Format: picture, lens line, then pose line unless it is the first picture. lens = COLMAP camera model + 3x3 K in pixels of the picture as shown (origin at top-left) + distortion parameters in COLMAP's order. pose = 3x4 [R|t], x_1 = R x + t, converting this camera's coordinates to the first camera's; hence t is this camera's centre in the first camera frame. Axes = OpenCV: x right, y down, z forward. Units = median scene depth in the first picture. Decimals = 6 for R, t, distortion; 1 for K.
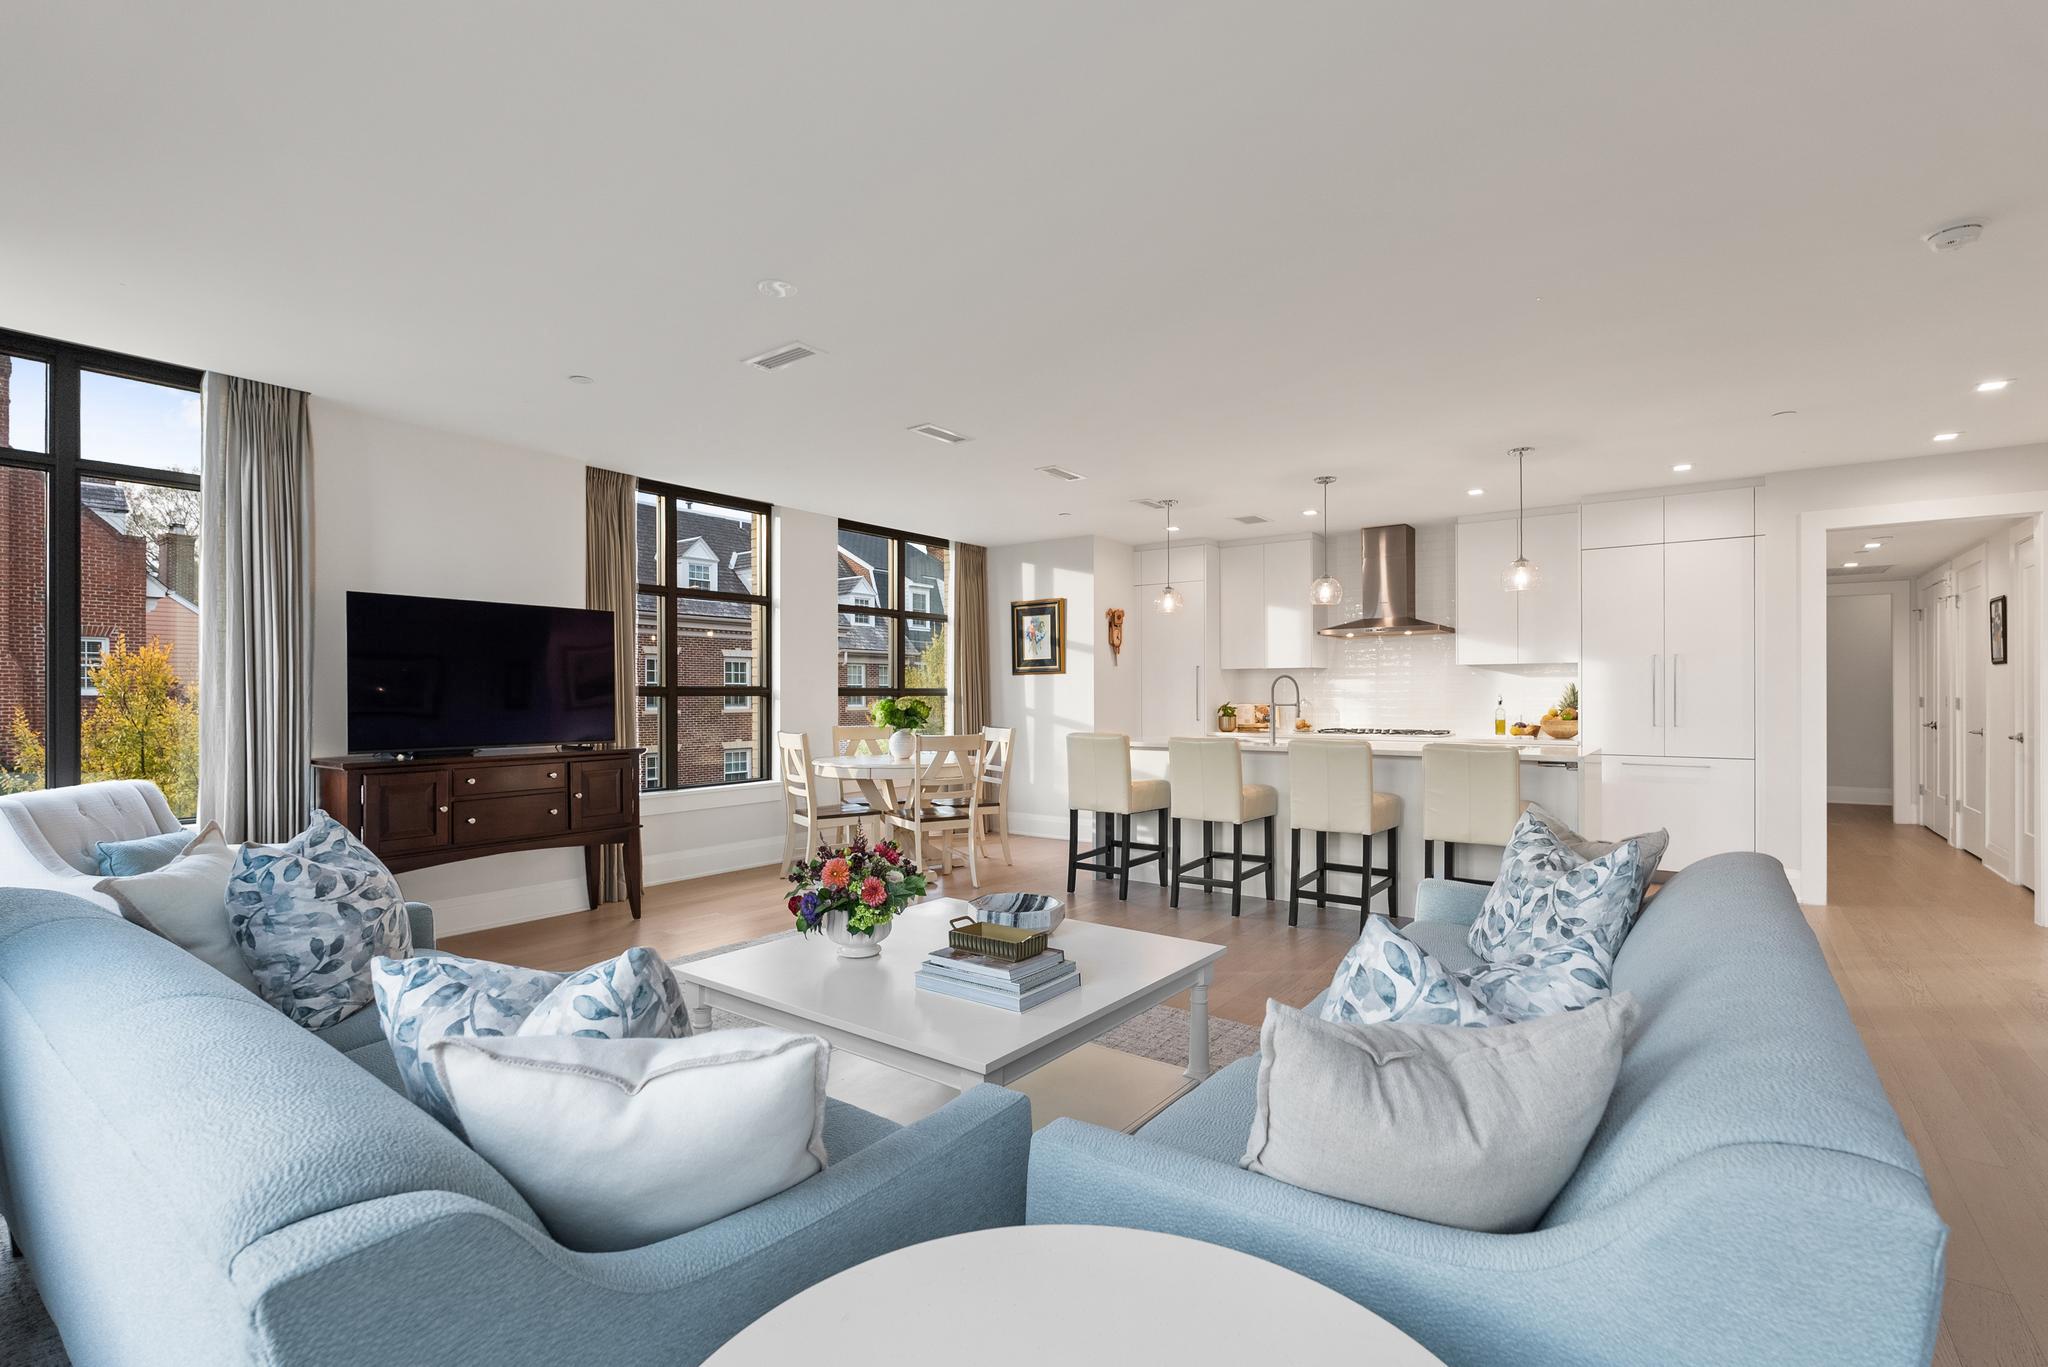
lens RADIAL K [[925.7, 0, 1042.6], [0, 925.7, 702.8], [0, 0, 1]] dist [-0.007268, 0.001942]
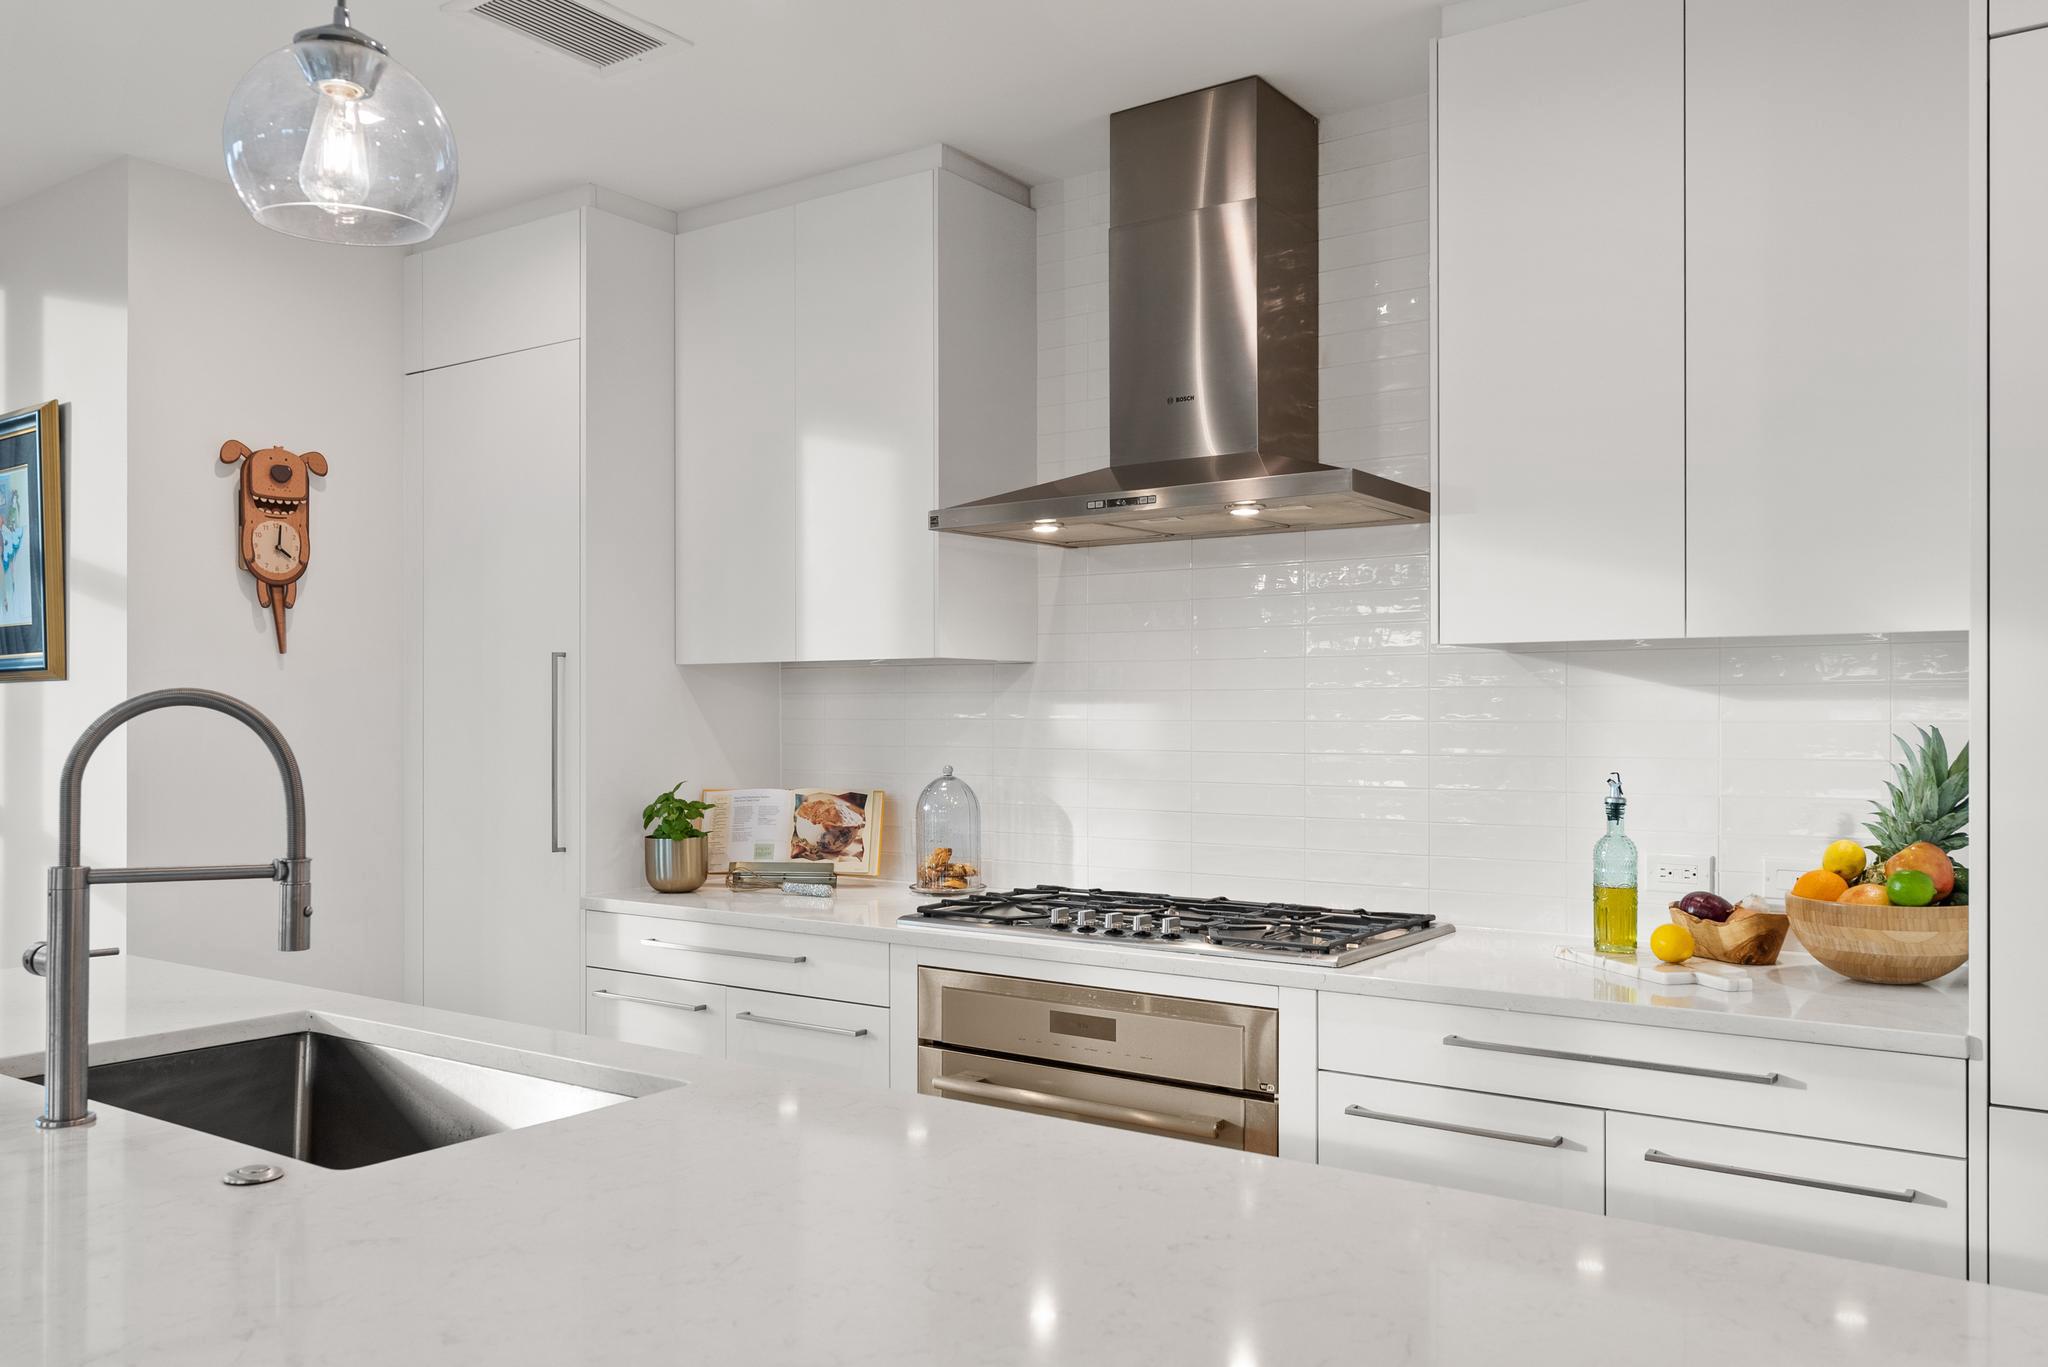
lens RADIAL K [[1555.7, 0, 1034.2], [0, 1555.7, 719.9], [0, 0, 1]] dist [0.001381, 0.017158]
pose [[0.999934, 0.002933, 0.011074, 0.303352], [-0.002877, 0.999983, -0.005061, -0.018081], [-0.011089, 0.005029, 0.999926, 0.538573]]
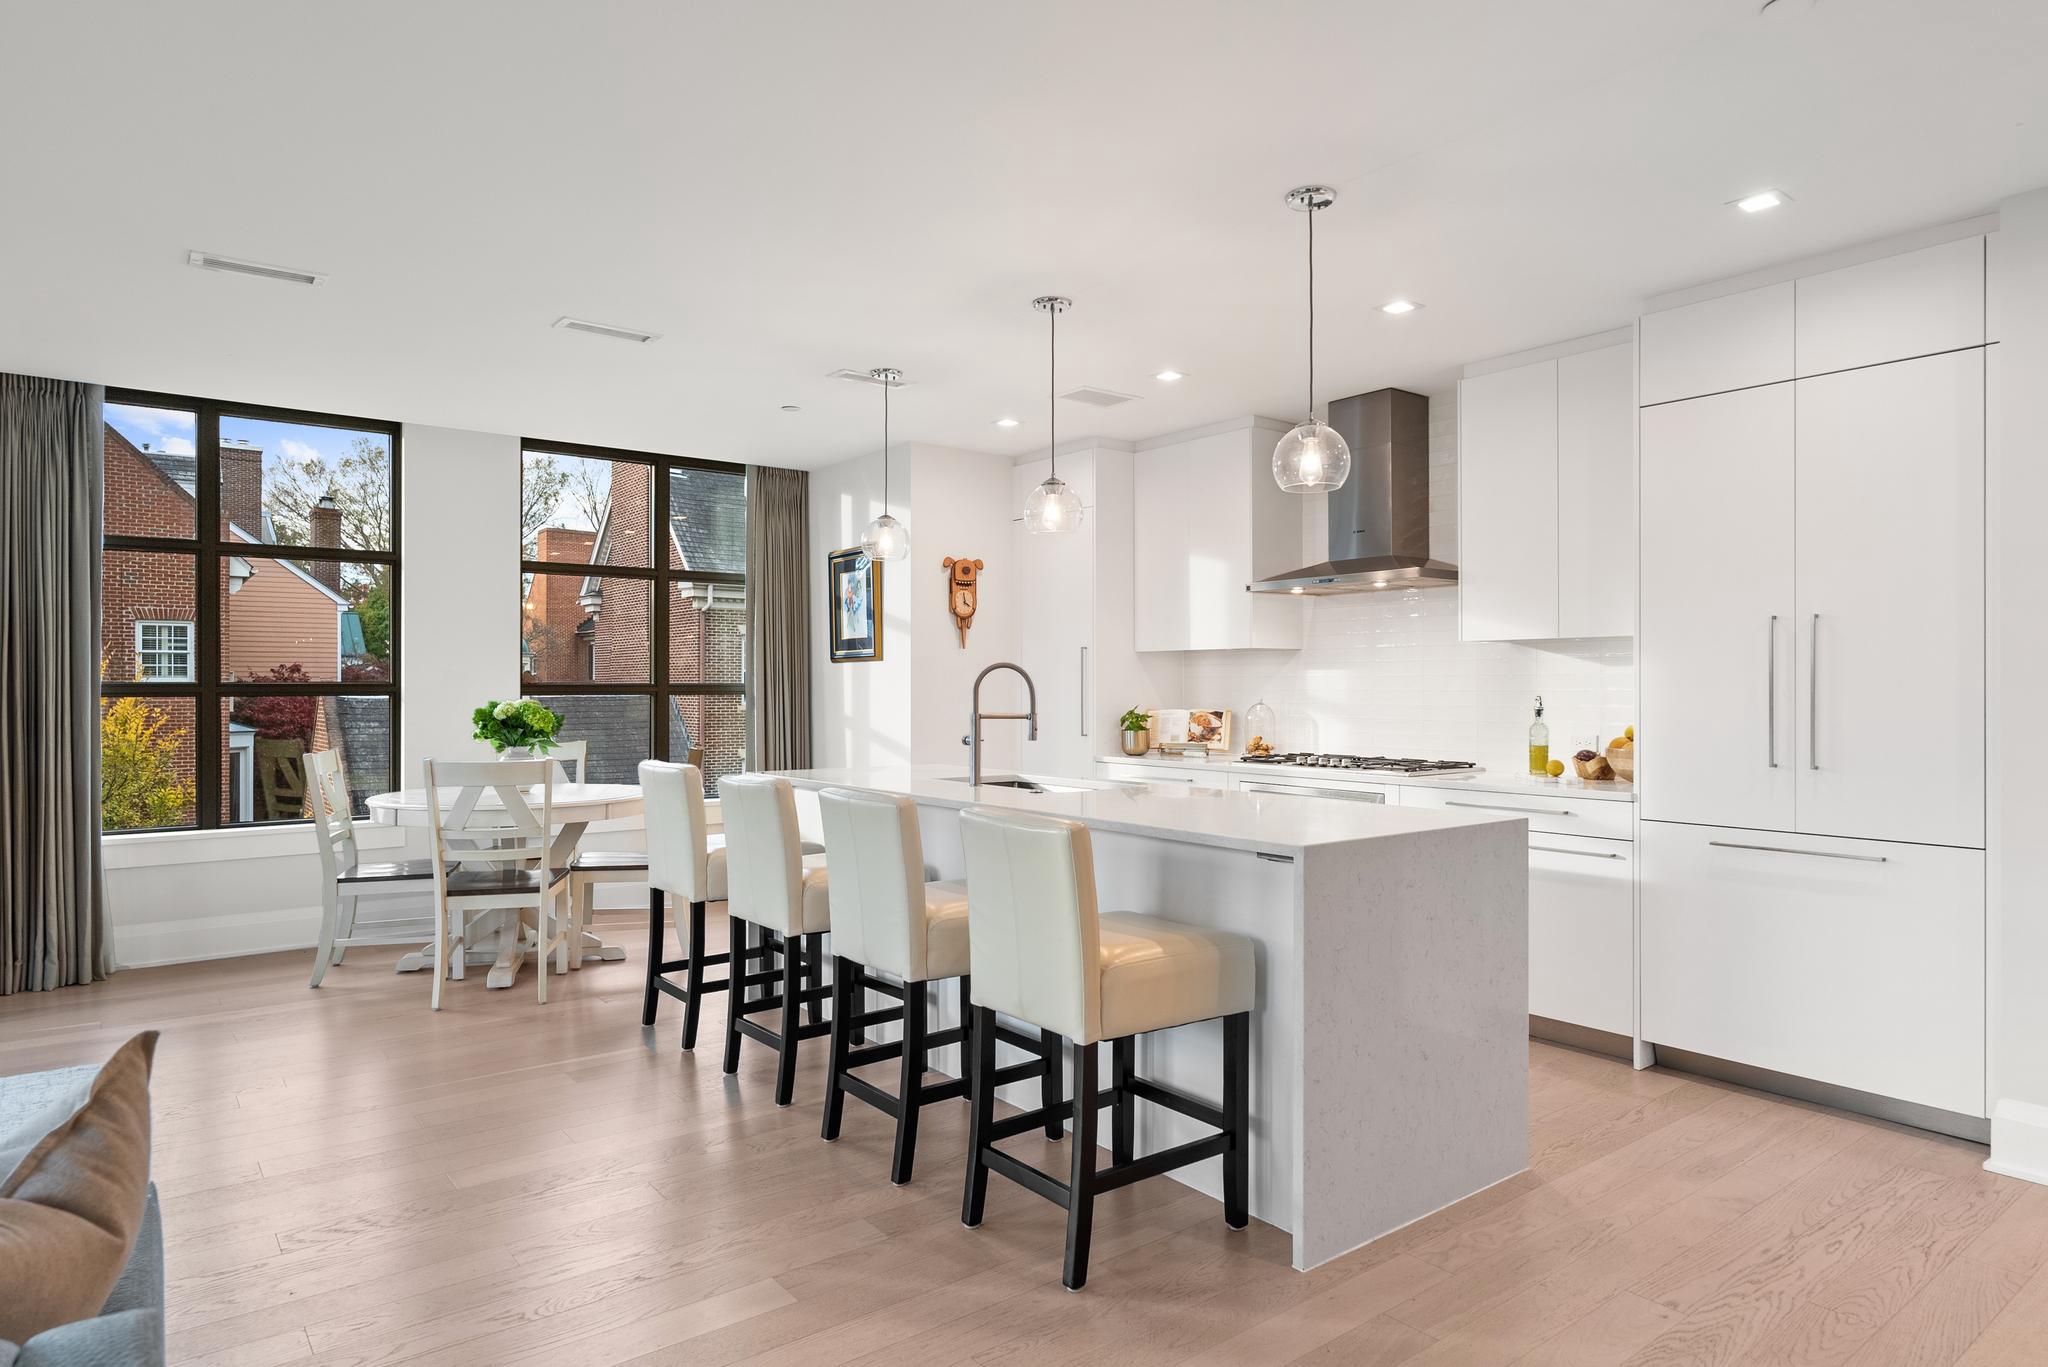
lens RADIAL K [[1201.4, 0, 1038.1], [0, 1201.4, 680.0], [0, 0, 1]] dist [0.003328, -0.002686]
pose [[0.960789, 0.000388, -0.277280, 0.358898], [-0.003492, 0.999937, -0.010702, -0.009466], [0.277259, 0.011251, 0.960729, 0.229843]]
